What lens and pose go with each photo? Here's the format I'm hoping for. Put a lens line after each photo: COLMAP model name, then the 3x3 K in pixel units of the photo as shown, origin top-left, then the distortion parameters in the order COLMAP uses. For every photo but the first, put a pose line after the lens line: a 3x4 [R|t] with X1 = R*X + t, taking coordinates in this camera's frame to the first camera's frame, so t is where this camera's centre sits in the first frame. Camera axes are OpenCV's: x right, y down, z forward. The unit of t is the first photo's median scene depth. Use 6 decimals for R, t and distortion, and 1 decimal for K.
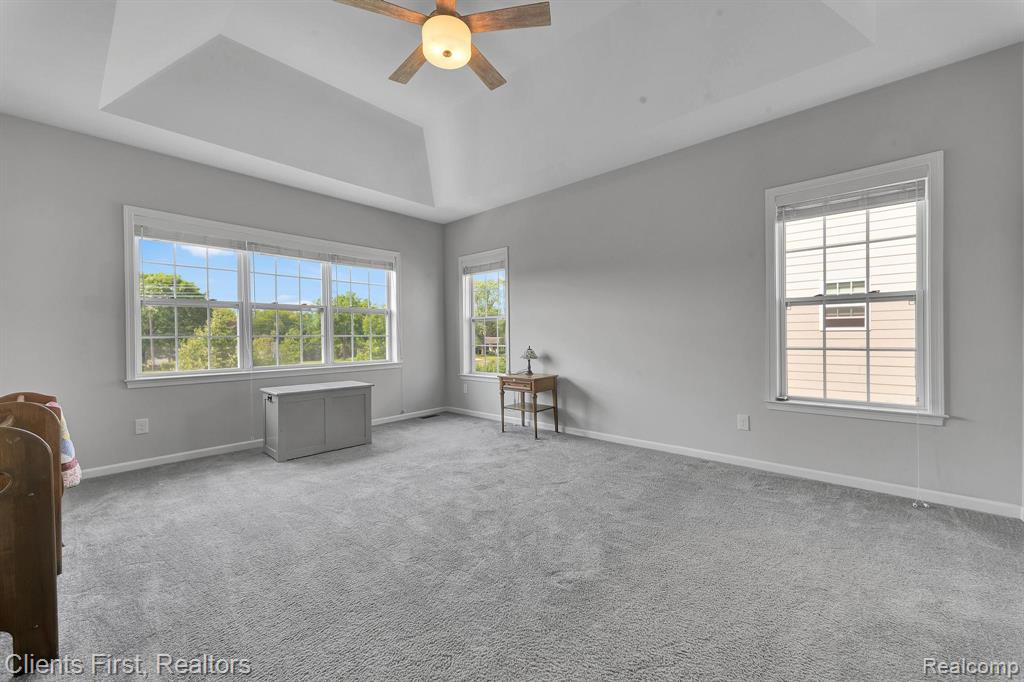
lens RADIAL K [[396.8, 0, 508.4], [0, 396.8, 340.4], [0, 0, 1]] dist [0.004892, -0.000490]
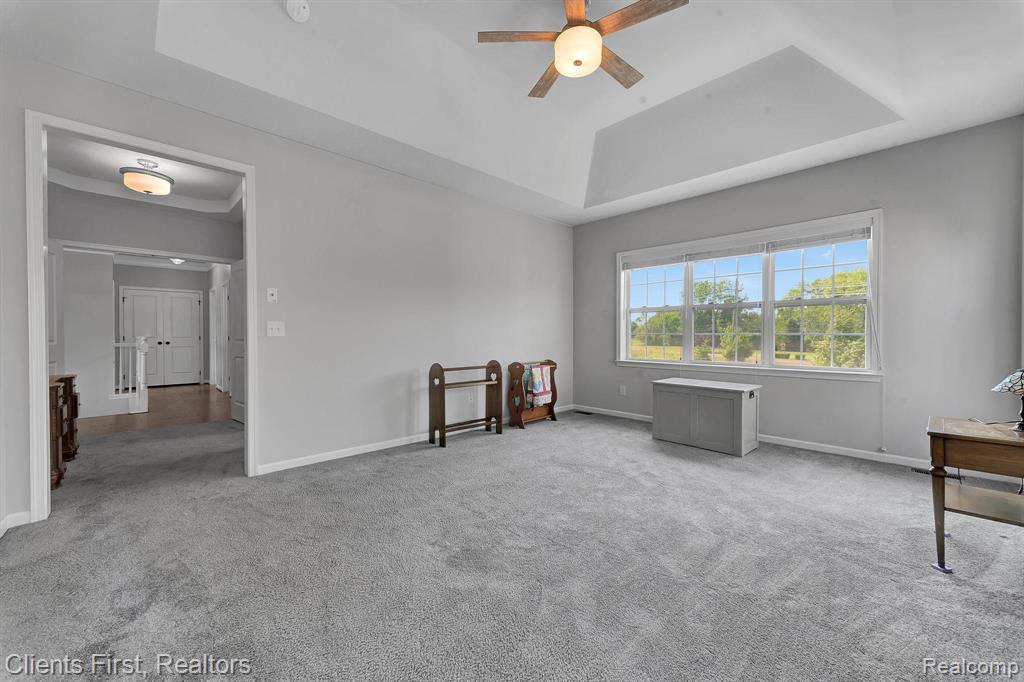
lens RADIAL K [[396.8, 0, 515.7], [0, 396.8, 335.6], [0, 0, 1]] dist [0.004892, -0.000490]
pose [[-0.062682, 0.005329, -0.998019, 0.580486], [-0.013533, 0.999889, 0.006189, -0.005821], [0.997942, 0.013894, -0.062603, 0.587999]]
